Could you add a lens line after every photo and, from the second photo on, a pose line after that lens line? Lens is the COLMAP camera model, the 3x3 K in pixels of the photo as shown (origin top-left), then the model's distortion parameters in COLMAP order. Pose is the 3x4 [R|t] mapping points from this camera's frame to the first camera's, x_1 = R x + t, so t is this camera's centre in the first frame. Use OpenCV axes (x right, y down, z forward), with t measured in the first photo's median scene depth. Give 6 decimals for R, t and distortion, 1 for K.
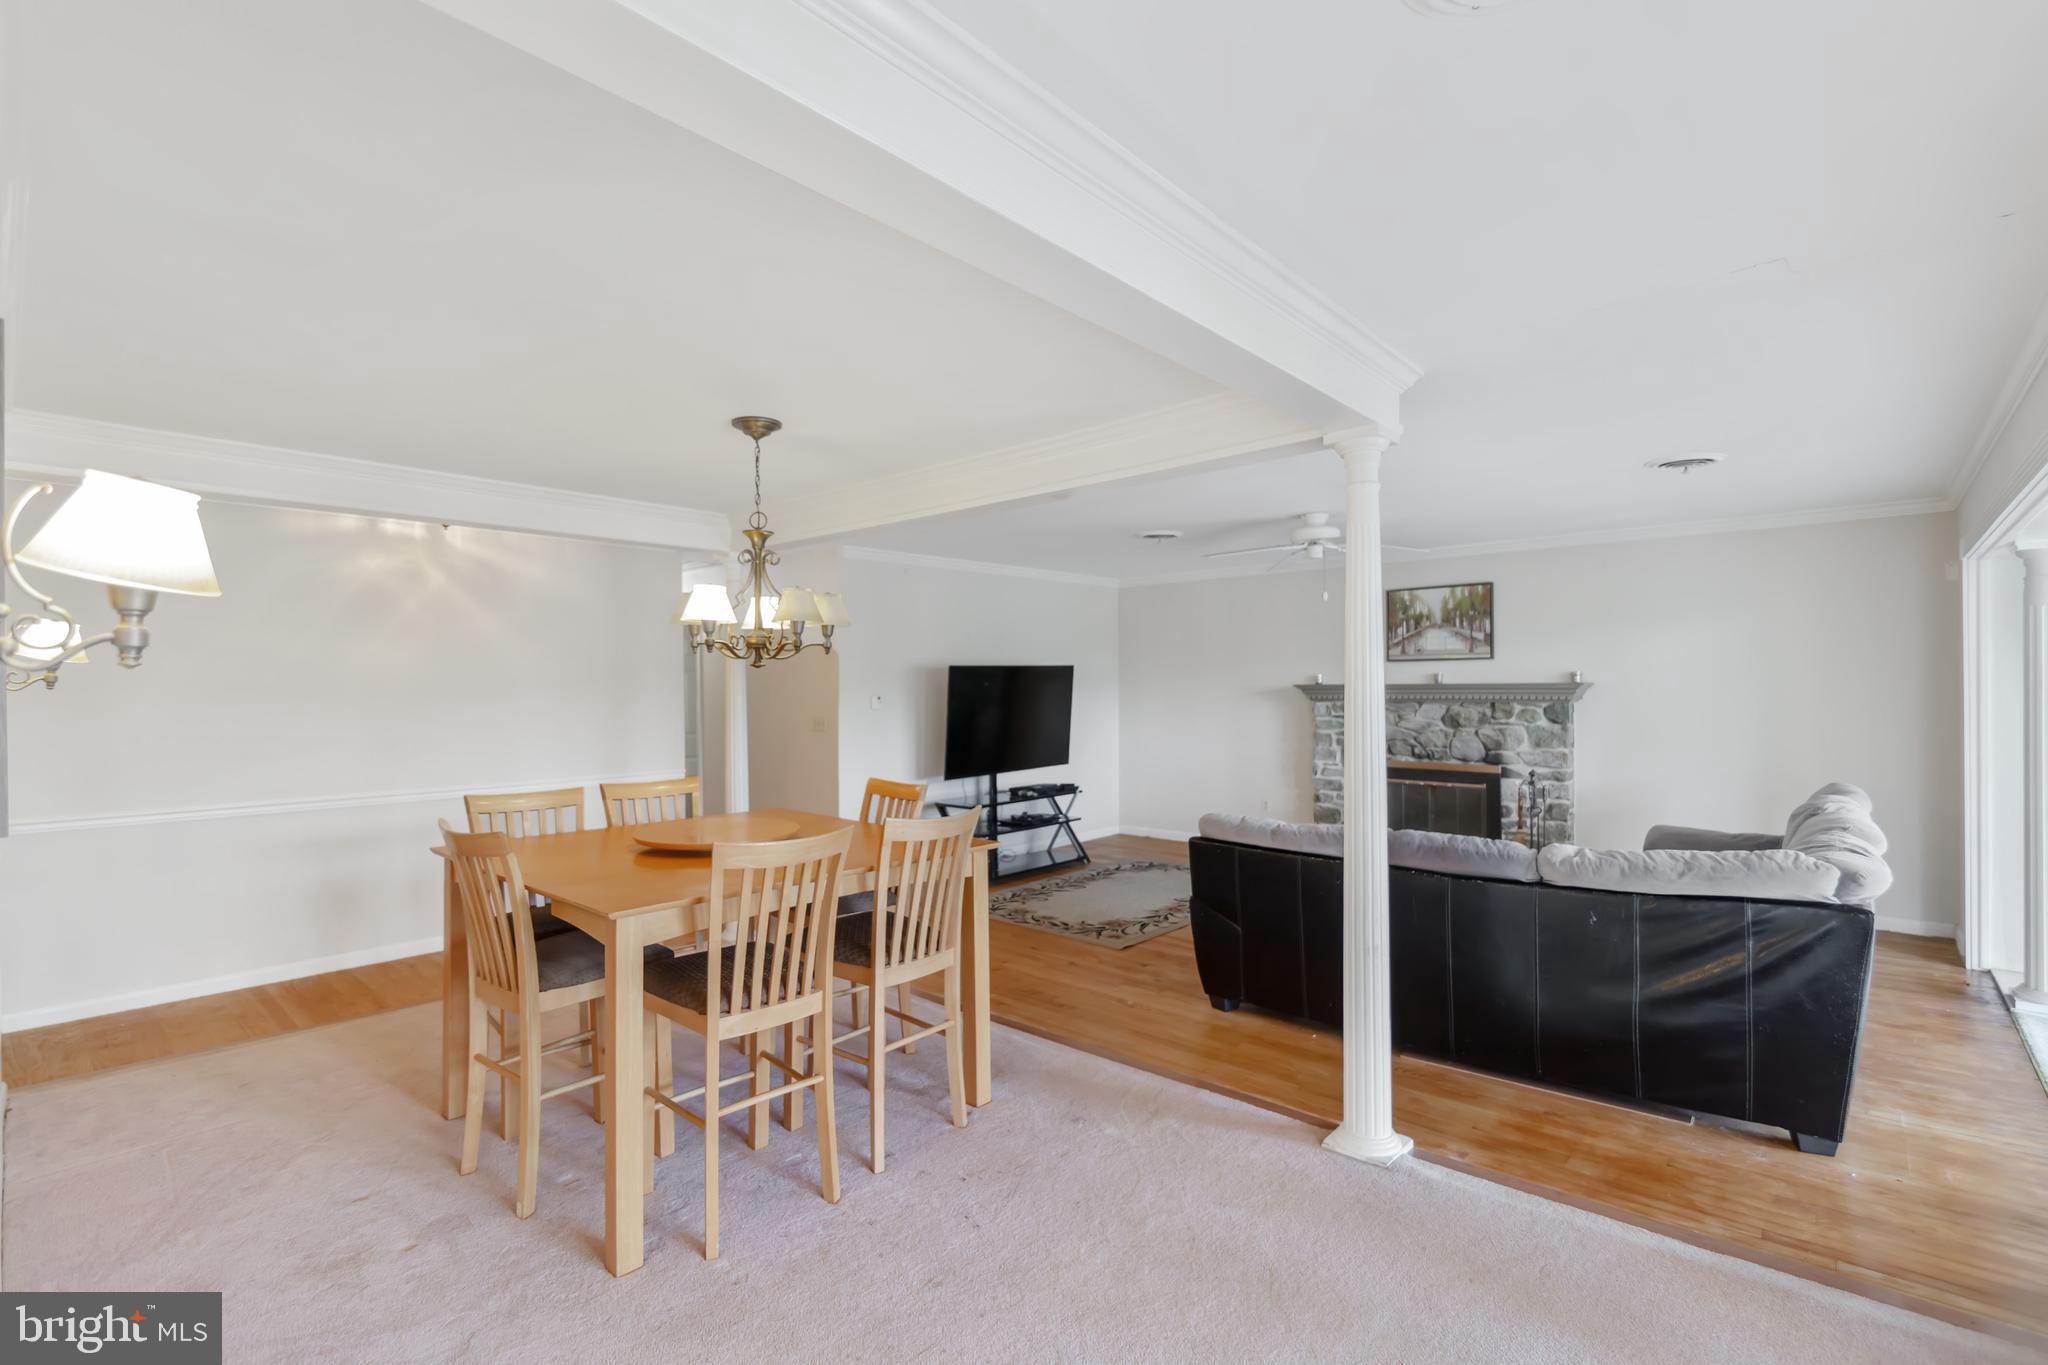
lens RADIAL K [[936.2, 0, 1004.8], [0, 936.2, 684.1], [0, 0, 1]] dist [0.000100, -0.000544]
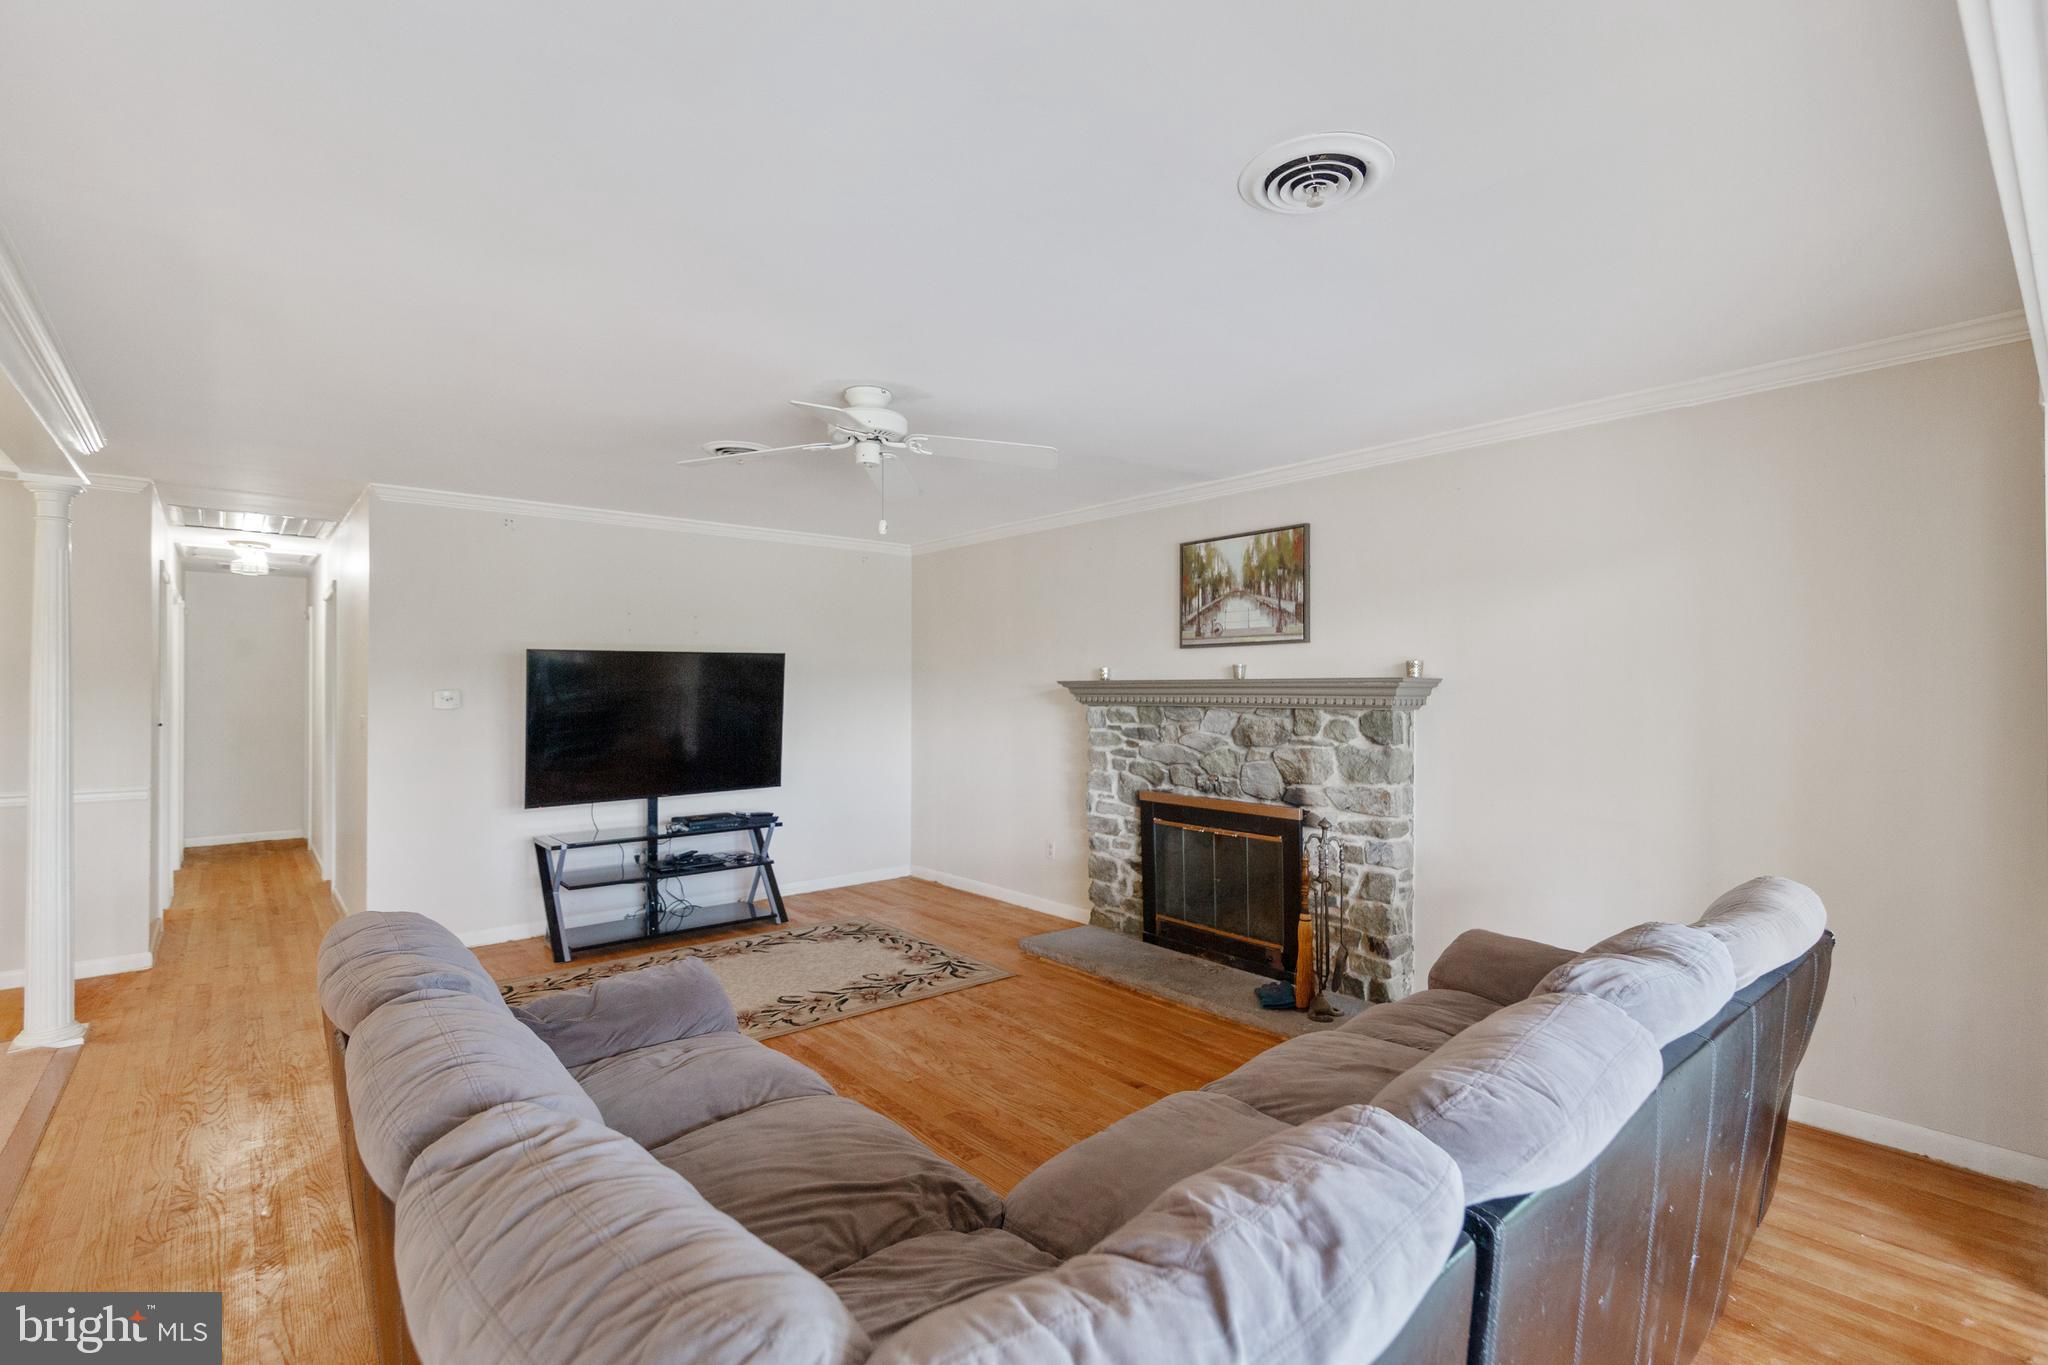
lens RADIAL K [[936.2, 0, 1004.8], [0, 936.2, 684.1], [0, 0, 1]] dist [0.000100, -0.000544]
pose [[0.990451, 0.008823, -0.137580, 0.396905], [-0.009713, 0.999936, -0.005802, 0.007880], [0.137520, 0.007083, 0.990474, 0.324403]]
